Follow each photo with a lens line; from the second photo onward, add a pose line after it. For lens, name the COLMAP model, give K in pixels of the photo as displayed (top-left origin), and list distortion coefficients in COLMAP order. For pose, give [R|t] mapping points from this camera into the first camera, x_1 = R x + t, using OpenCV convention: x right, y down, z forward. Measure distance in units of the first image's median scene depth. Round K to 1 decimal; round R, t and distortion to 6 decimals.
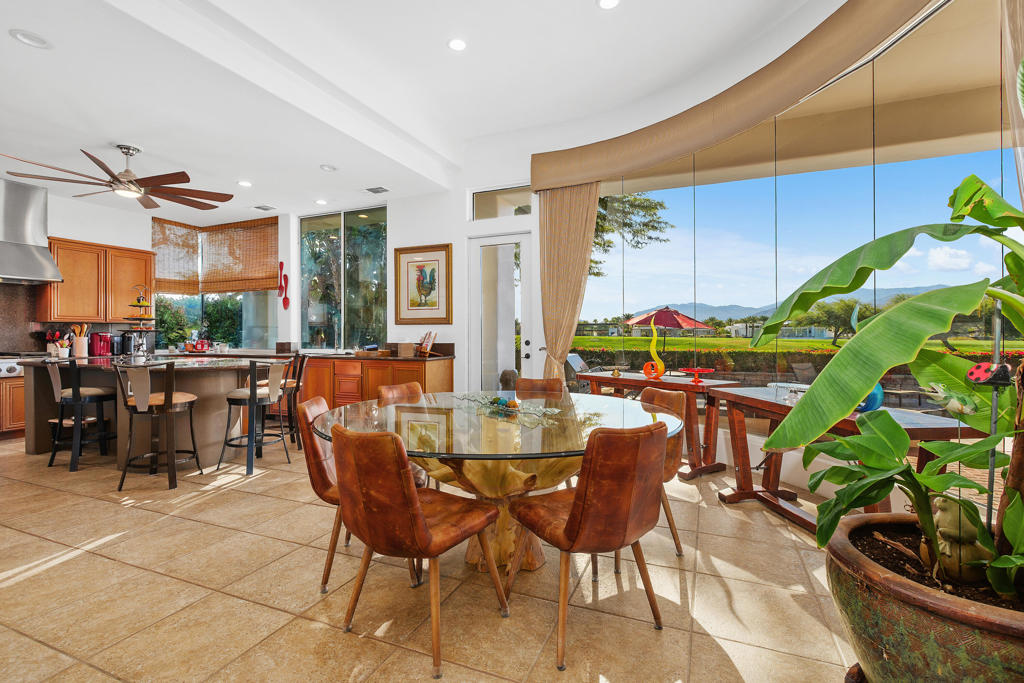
lens RADIAL K [[460.7, 0, 508.5], [0, 460.7, 333.7], [0, 0, 1]] dist [0.004734, -0.002685]
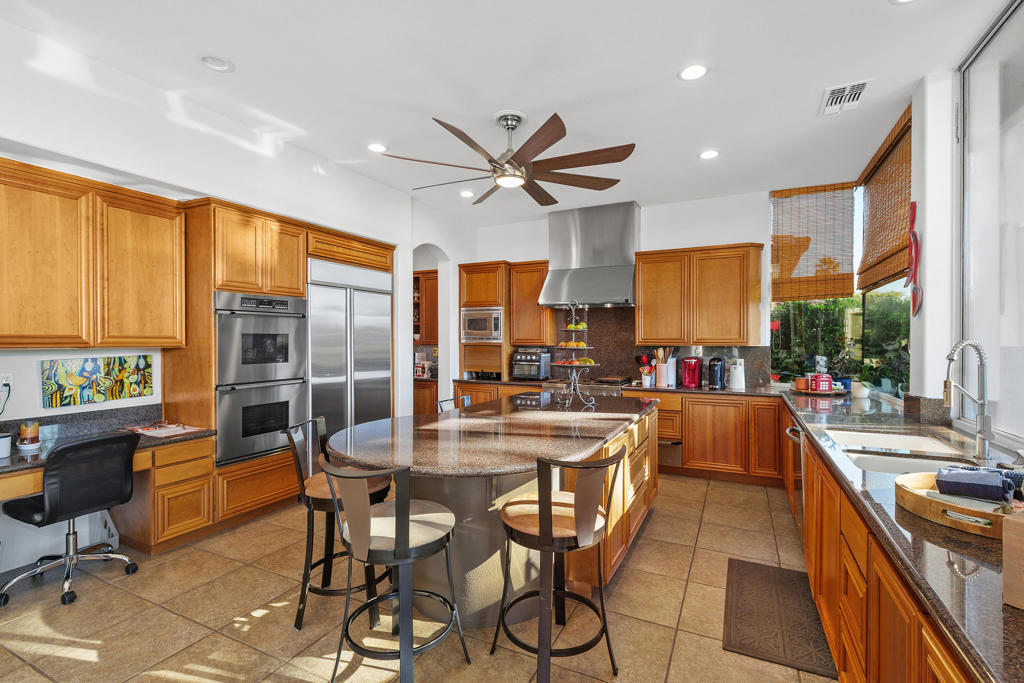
lens RADIAL K [[460.7, 0, 513.3], [0, 460.7, 341.9], [0, 0, 1]] dist [0.004734, -0.002685]
pose [[-0.058246, 0.005397, -0.998288, -0.063715], [0.001637, 0.999985, 0.005311, -0.036985], [0.998301, -0.001325, -0.058254, 0.780967]]
